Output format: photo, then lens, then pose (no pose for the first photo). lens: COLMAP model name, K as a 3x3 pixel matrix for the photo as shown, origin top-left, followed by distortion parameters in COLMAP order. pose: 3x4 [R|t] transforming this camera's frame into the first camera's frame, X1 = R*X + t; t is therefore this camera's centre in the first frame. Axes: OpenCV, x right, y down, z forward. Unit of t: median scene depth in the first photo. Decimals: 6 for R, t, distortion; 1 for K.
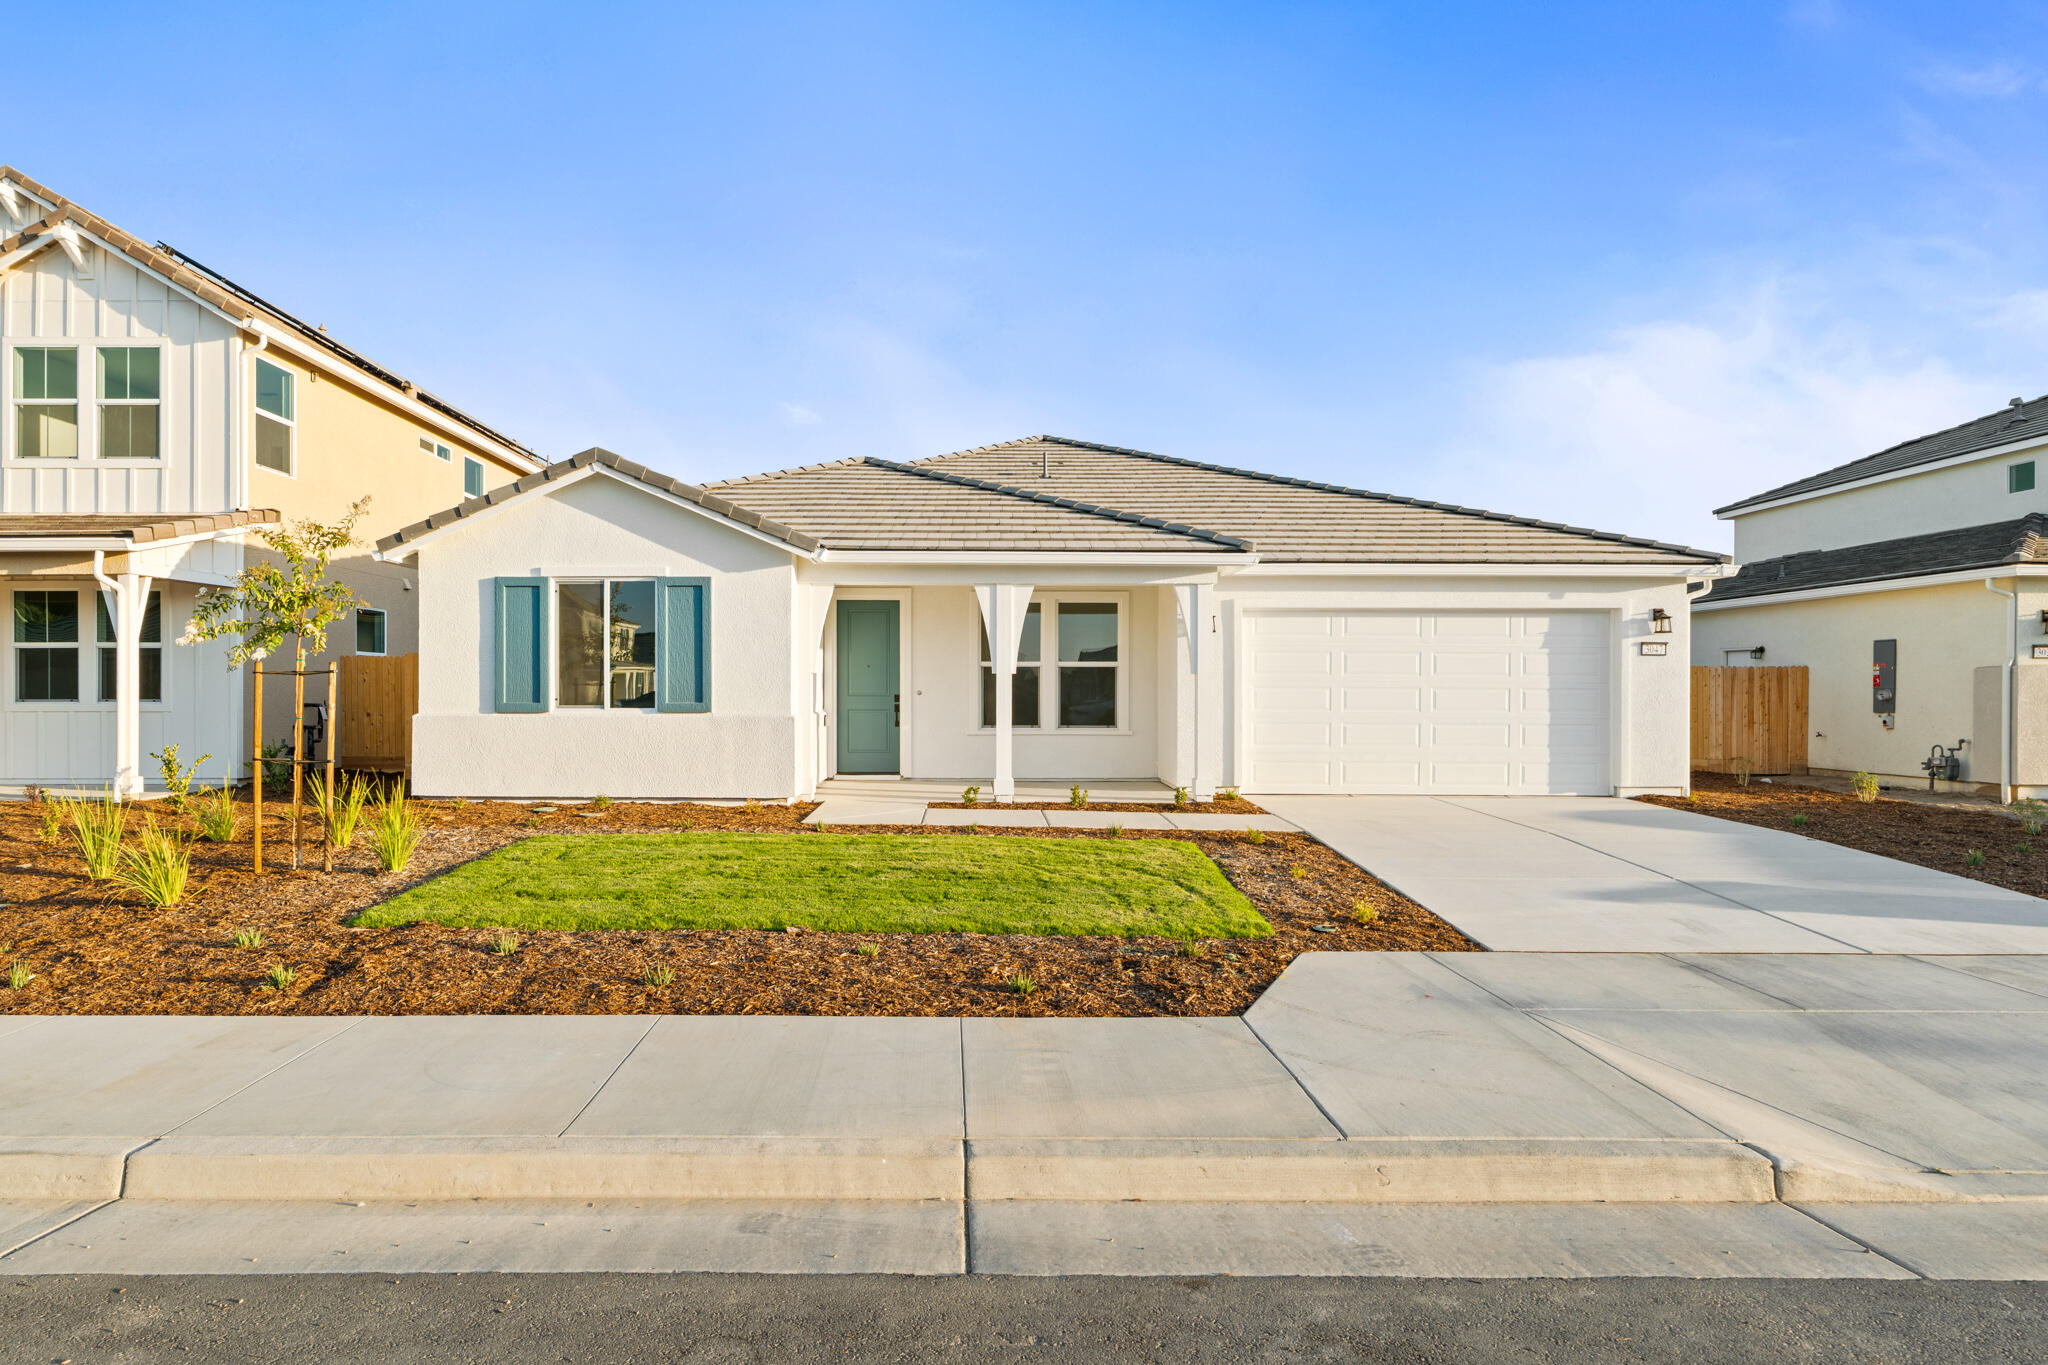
lens RADIAL K [[1105.9, 0, 929.0], [0, 1105.9, 699.8], [0, 0, 1]] dist [-0.002138, 0.000338]
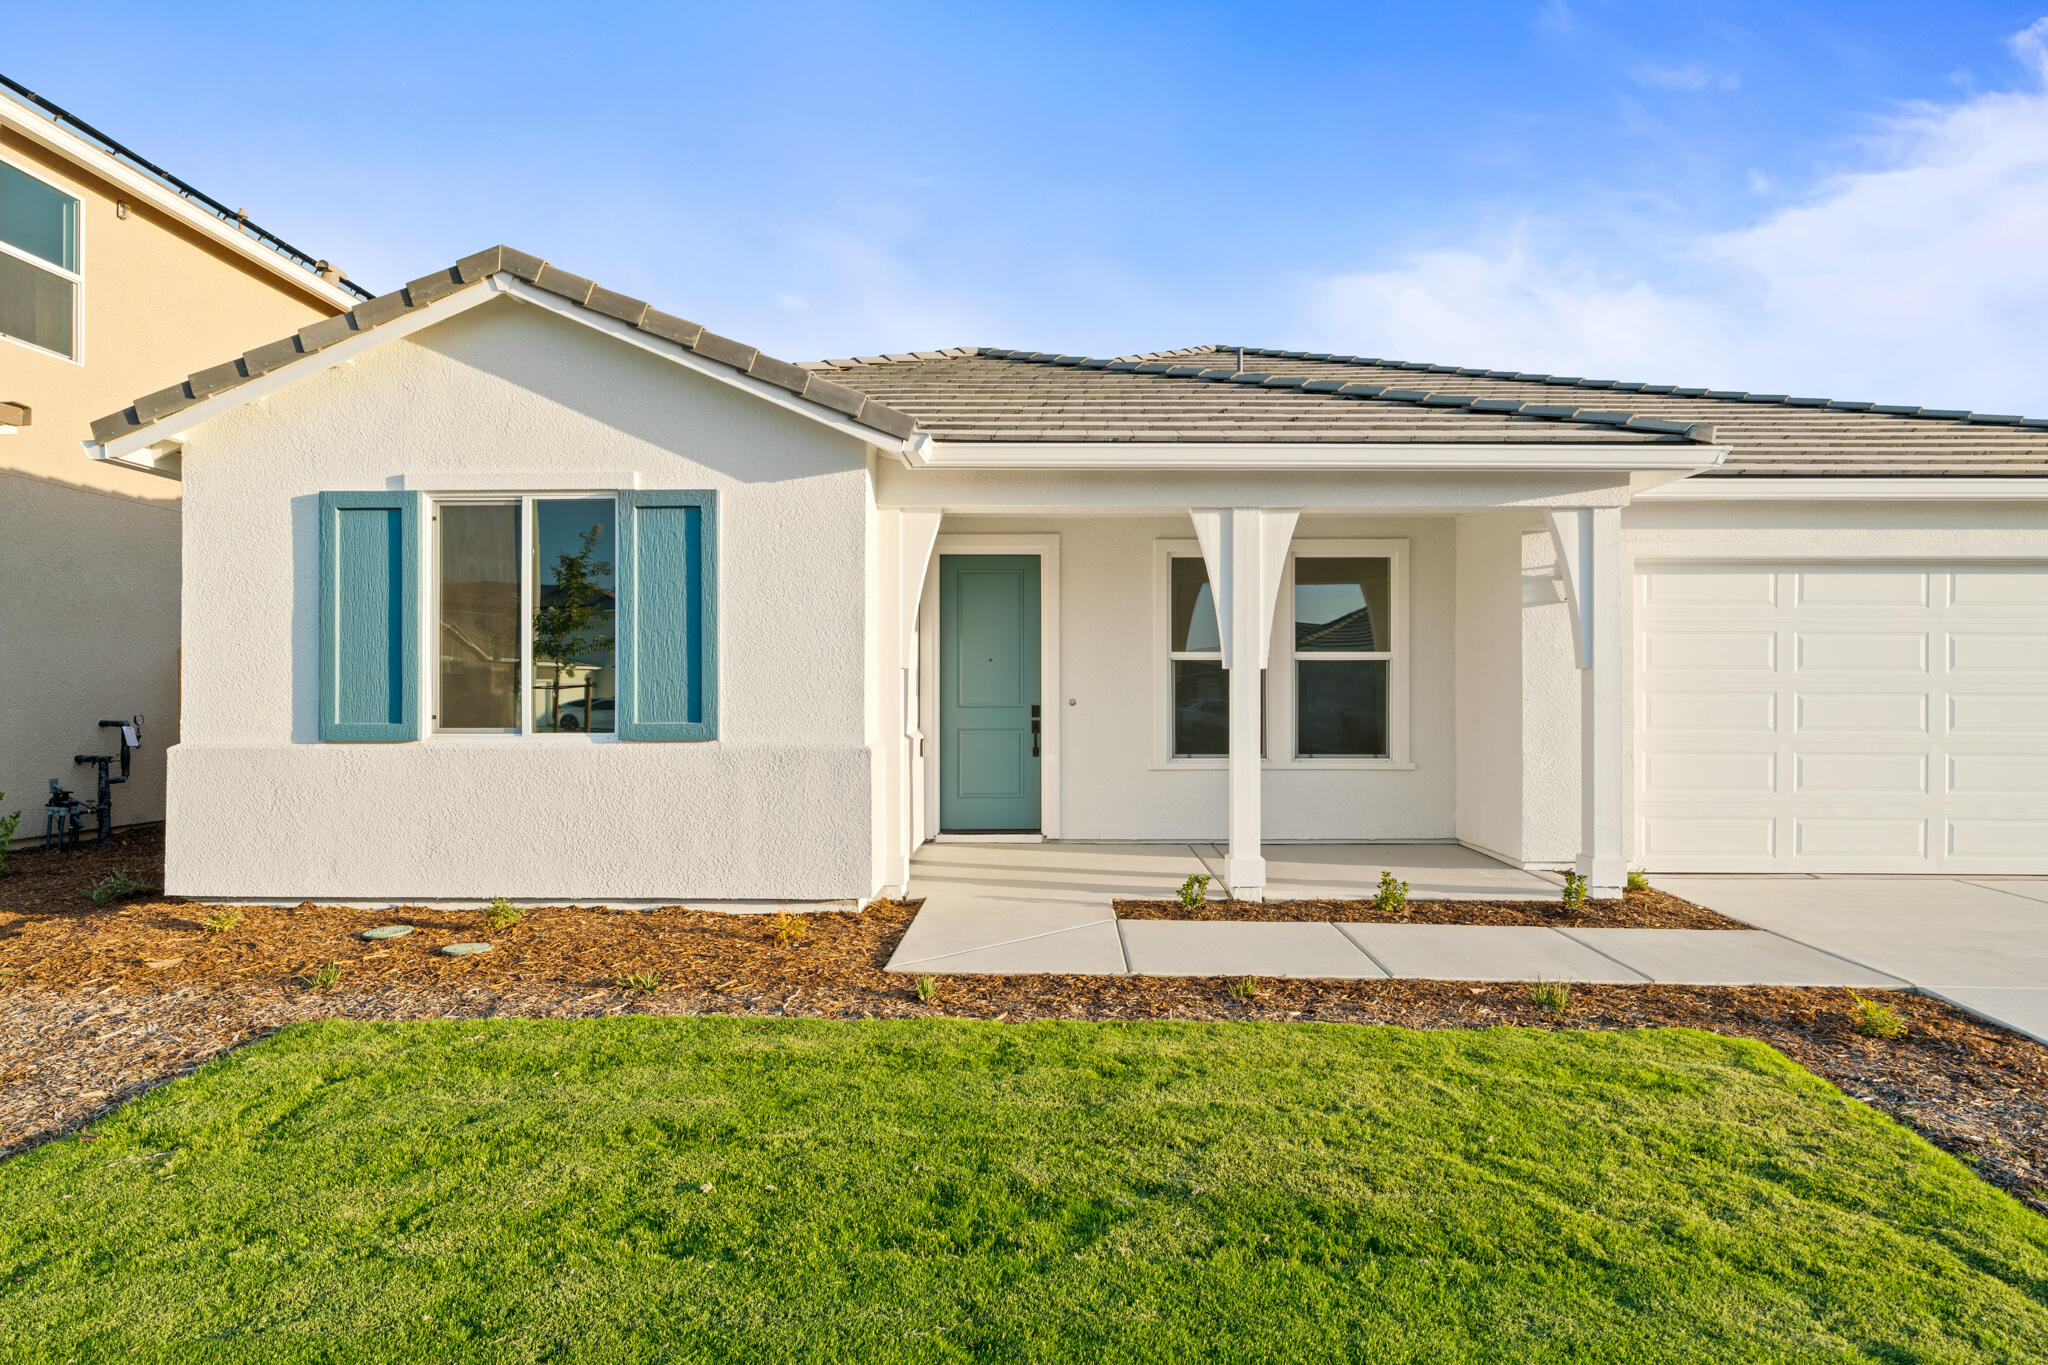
lens RADIAL K [[1148.3, 0, 1008.4], [0, 1148.3, 694.2], [0, 0, 1]] dist [-0.003101, -0.000158]
pose [[0.999981, -0.001999, -0.005907, -0.050561], [0.001934, 0.999939, -0.010885, -0.004840], [0.005929, 0.010873, 0.999923, 0.431984]]
